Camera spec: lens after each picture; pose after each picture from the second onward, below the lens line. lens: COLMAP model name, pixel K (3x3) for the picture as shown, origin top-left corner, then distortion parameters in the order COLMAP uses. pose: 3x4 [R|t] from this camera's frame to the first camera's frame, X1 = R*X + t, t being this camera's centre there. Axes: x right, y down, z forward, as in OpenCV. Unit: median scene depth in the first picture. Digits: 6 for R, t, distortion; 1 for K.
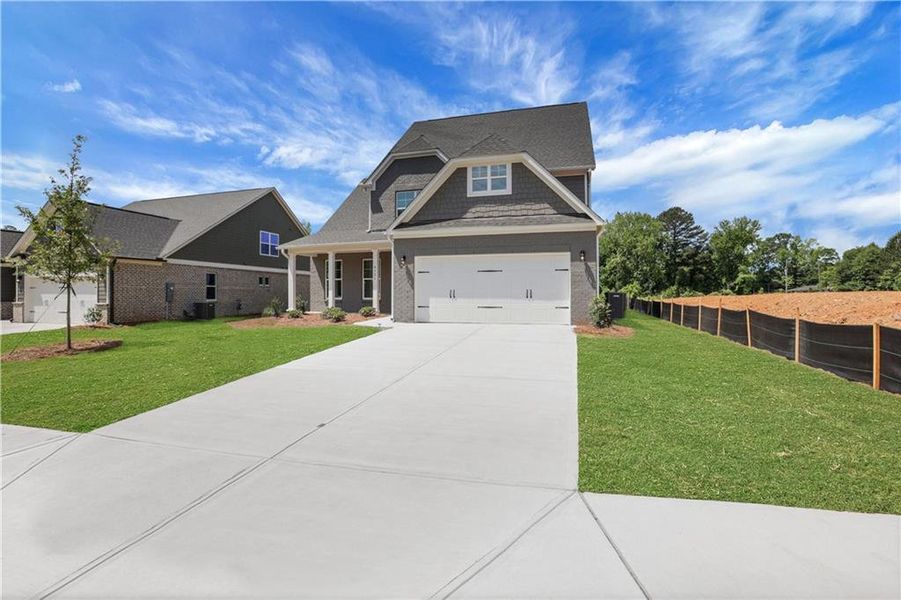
lens RADIAL K [[423.7, 0, 445.6], [0, 423.7, 294.7], [0, 0, 1]] dist [-0.077806, 0.032829]
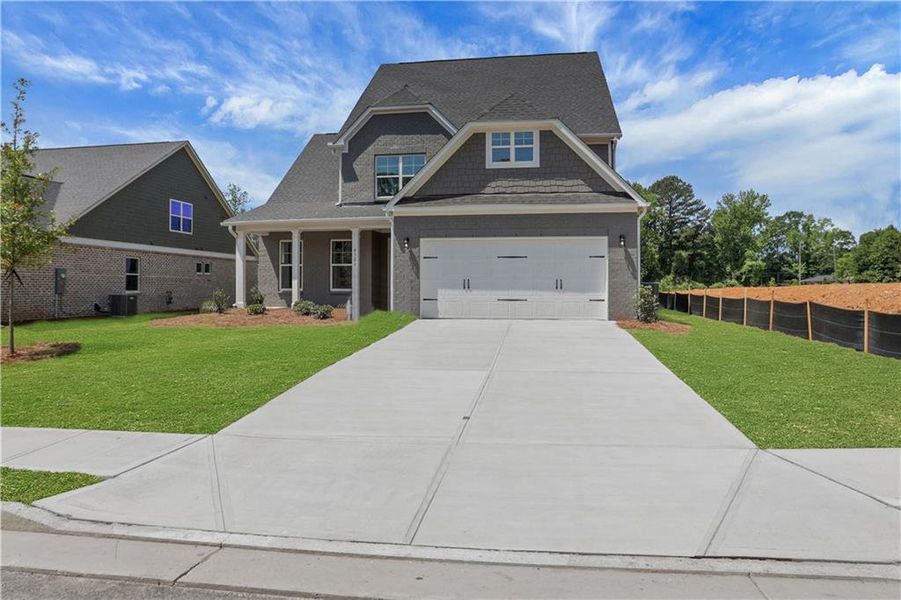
lens RADIAL K [[568.3, 0, 442.1], [0, 568.3, 286.9], [0, 0, 1]] dist [-0.086390, 0.042088]
pose [[0.991689, 0.002060, 0.128644, -0.166490], [-0.002375, 0.999995, 0.002292, 0.000968], [-0.128639, -0.002578, 0.991688, -0.096461]]
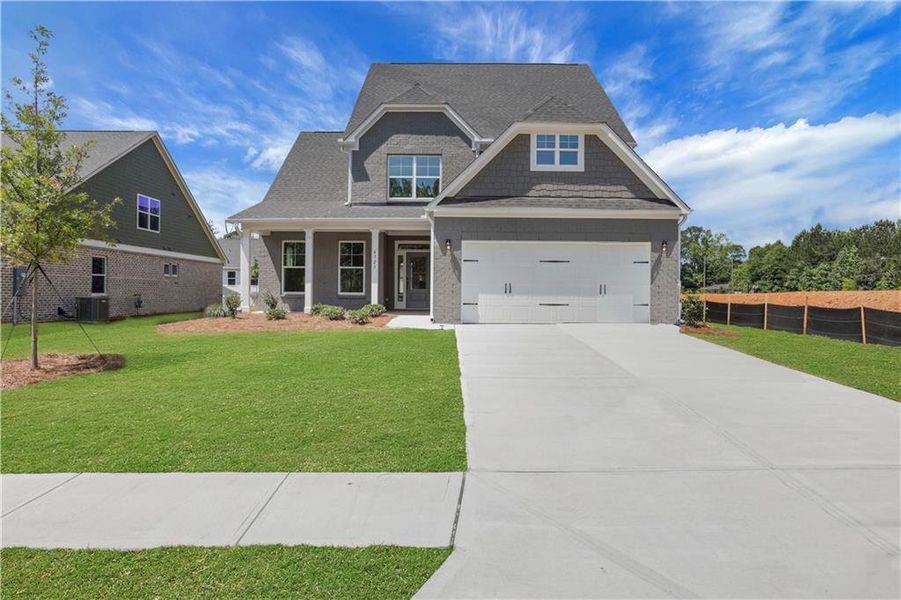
lens RADIAL K [[538.2, 0, 450.5], [0, 538.2, 300.0], [0, 0, 1]] dist [-0.036223, 0.002417]
pose [[0.959368, 0.004753, 0.282118, -0.365060], [-0.009526, 0.999834, 0.015547, 0.005287], [-0.281997, -0.017602, 0.959254, 0.032301]]
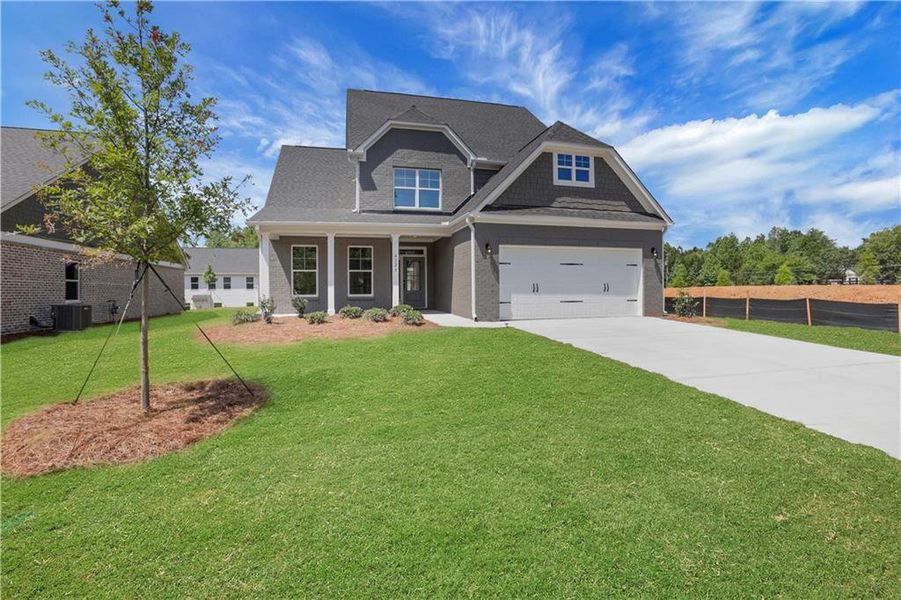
lens RADIAL K [[423.7, 0, 445.6], [0, 423.7, 294.7], [0, 0, 1]] dist [-0.077806, 0.032829]
pose [[0.856783, -0.010073, 0.515579, -0.593946], [0.007401, 0.999946, 0.007236, 0.004298], [-0.515624, -0.002384, 0.856811, 0.300500]]
